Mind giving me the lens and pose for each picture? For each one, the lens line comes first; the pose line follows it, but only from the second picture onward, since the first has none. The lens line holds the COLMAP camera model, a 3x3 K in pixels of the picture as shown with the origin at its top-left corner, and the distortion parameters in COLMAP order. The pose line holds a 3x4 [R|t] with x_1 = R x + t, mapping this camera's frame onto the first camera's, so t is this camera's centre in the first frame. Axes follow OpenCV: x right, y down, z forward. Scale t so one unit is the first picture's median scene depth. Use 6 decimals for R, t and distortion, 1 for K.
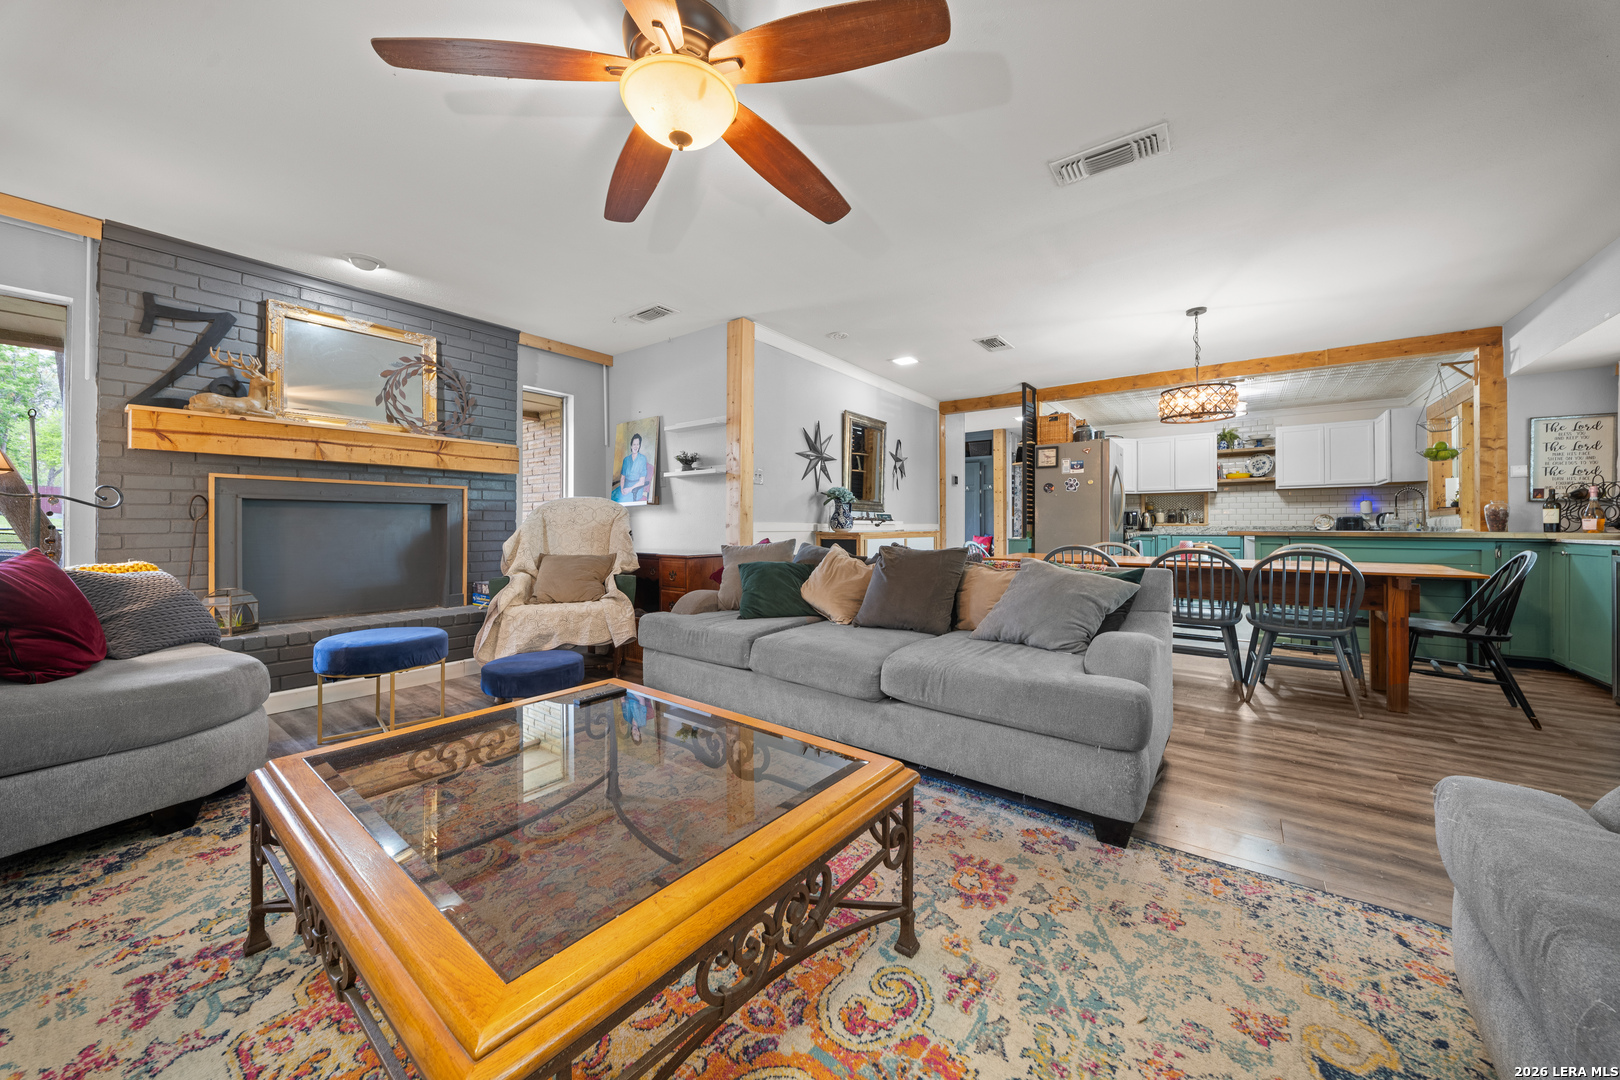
lens RADIAL K [[564.3, 0, 811.7], [0, 564.3, 520.4], [0, 0, 1]] dist [-0.005172, -0.001829]
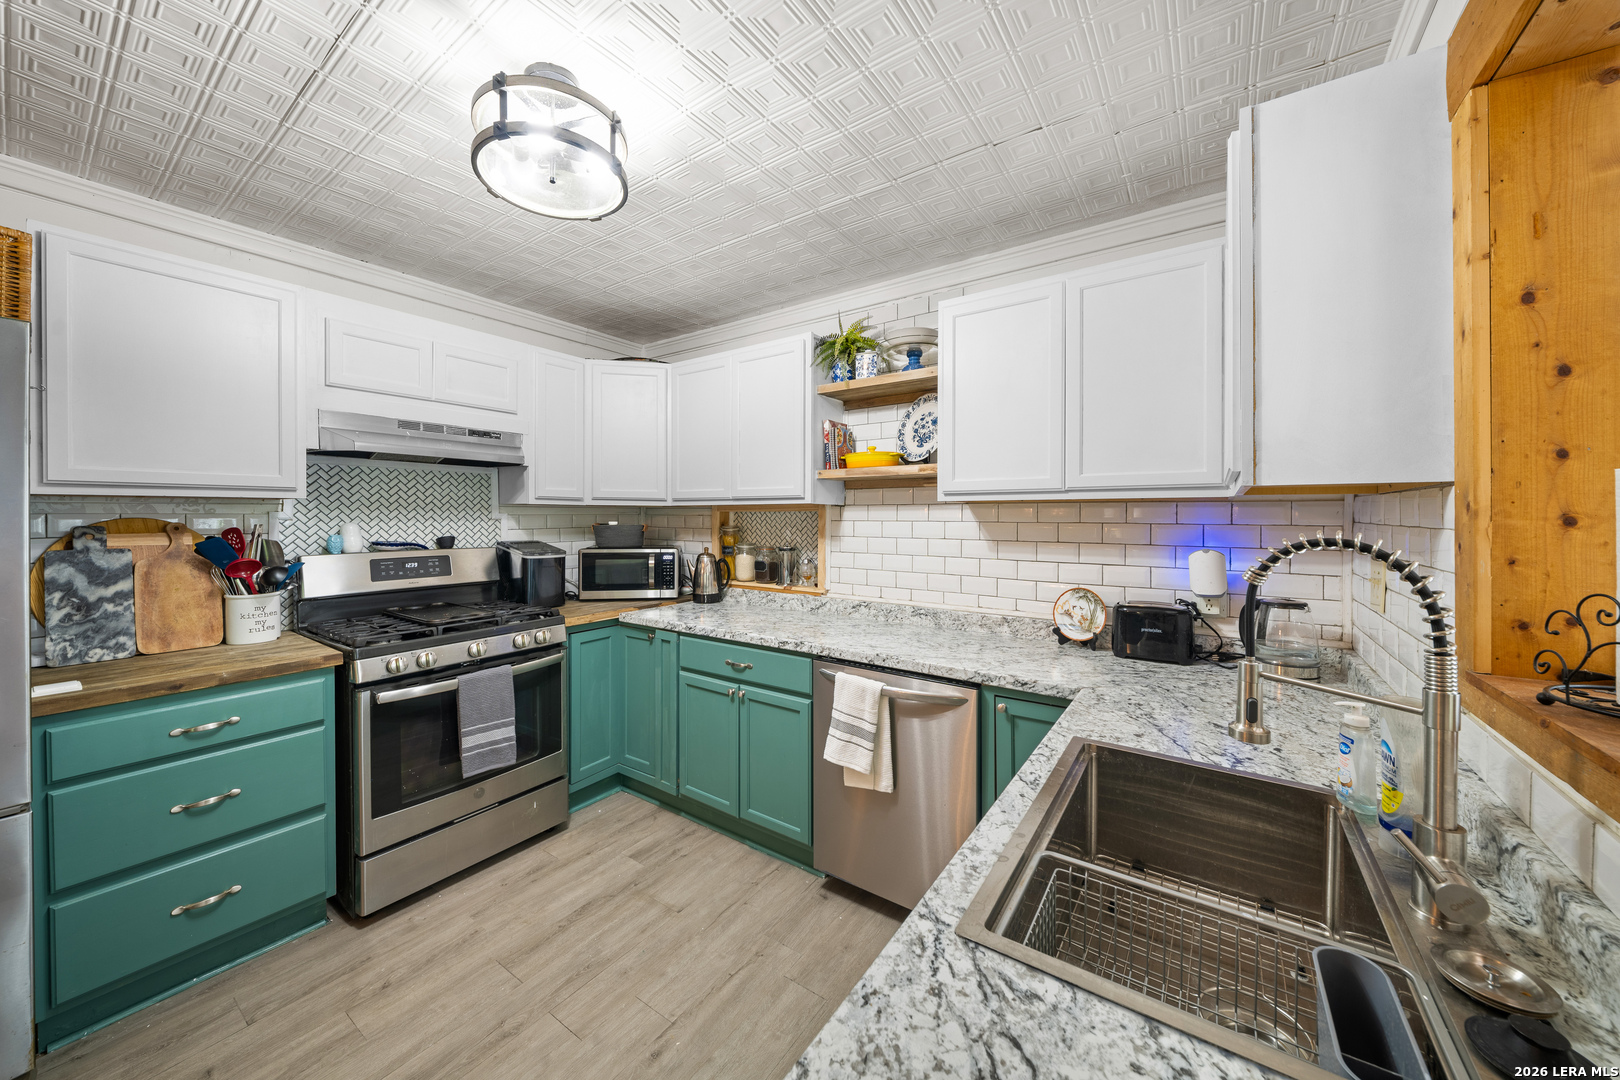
lens RADIAL K [[564.3, 0, 795.7], [0, 564.3, 520.0], [0, 0, 1]] dist [-0.005172, -0.001829]
pose [[0.999209, 0.002390, 0.039691, 0.917603], [-0.003059, 0.999854, 0.016800, -0.063490], [-0.039645, -0.016908, 0.999071, 0.864691]]
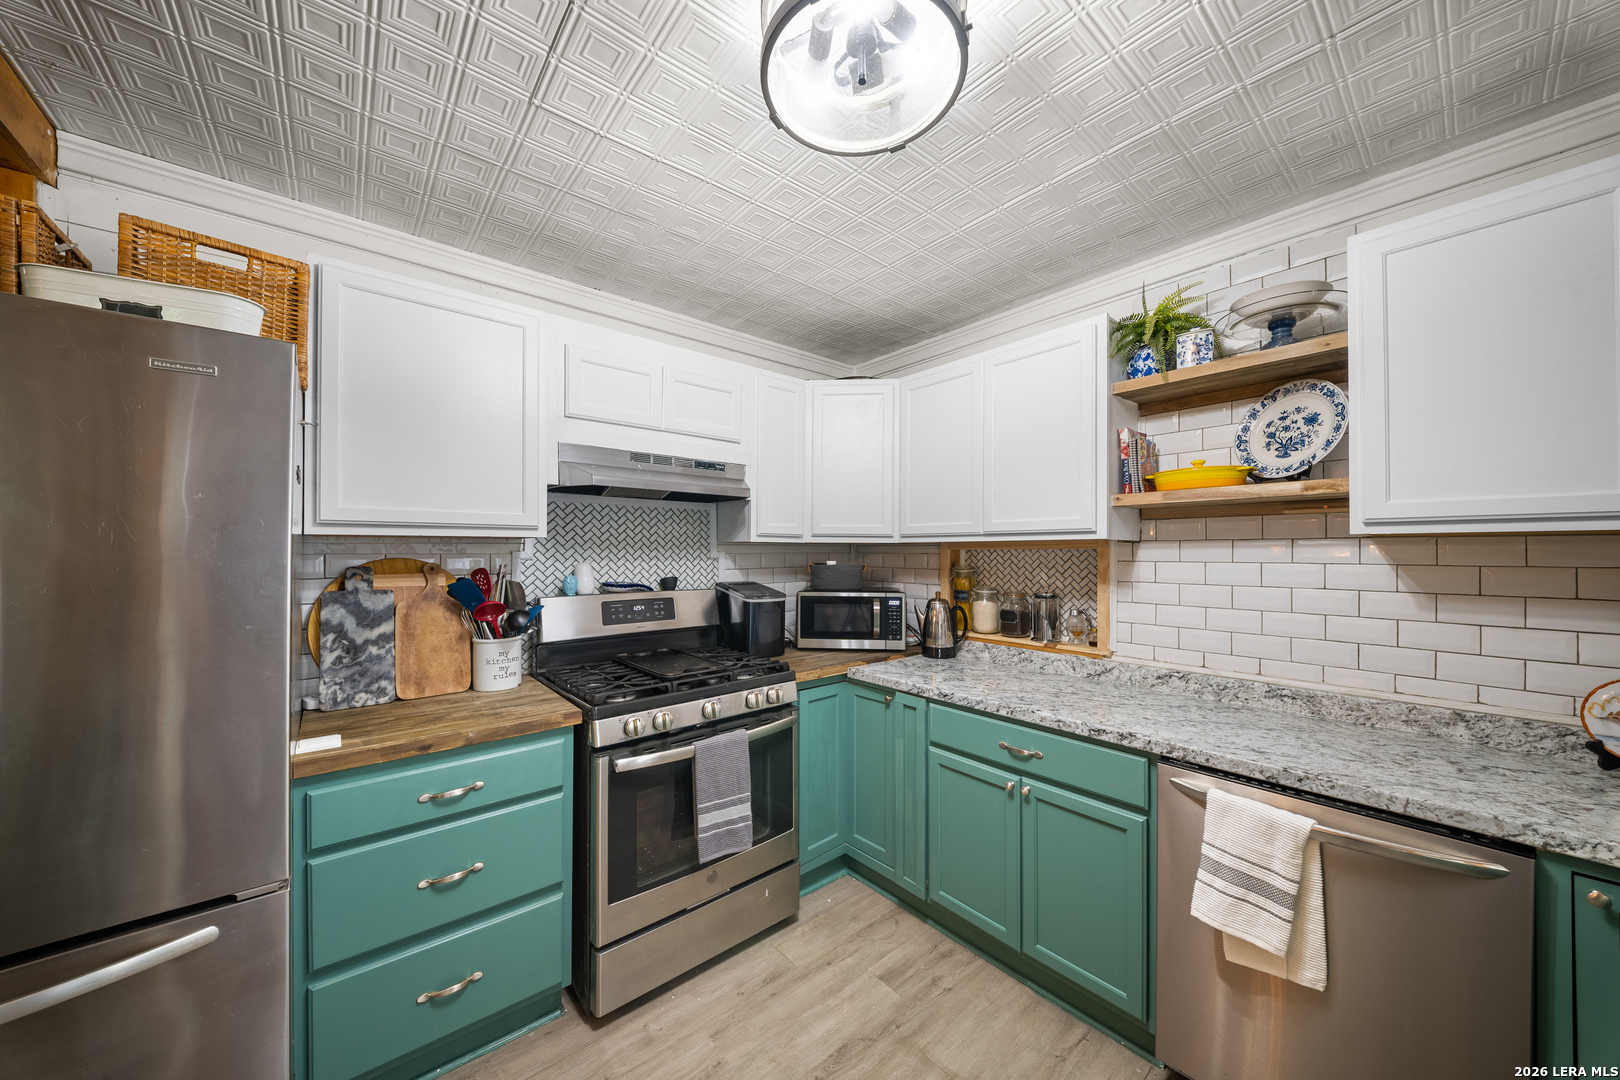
lens RADIAL K [[564.3, 0, 807.0], [0, 564.3, 547.6], [0, 0, 1]] dist [-0.005172, -0.001829]
pose [[0.974916, 0.000354, -0.222572, 0.845964], [-0.000326, 1.000000, 0.000161, -0.063999], [0.222572, -0.000085, 0.974916, 0.942789]]
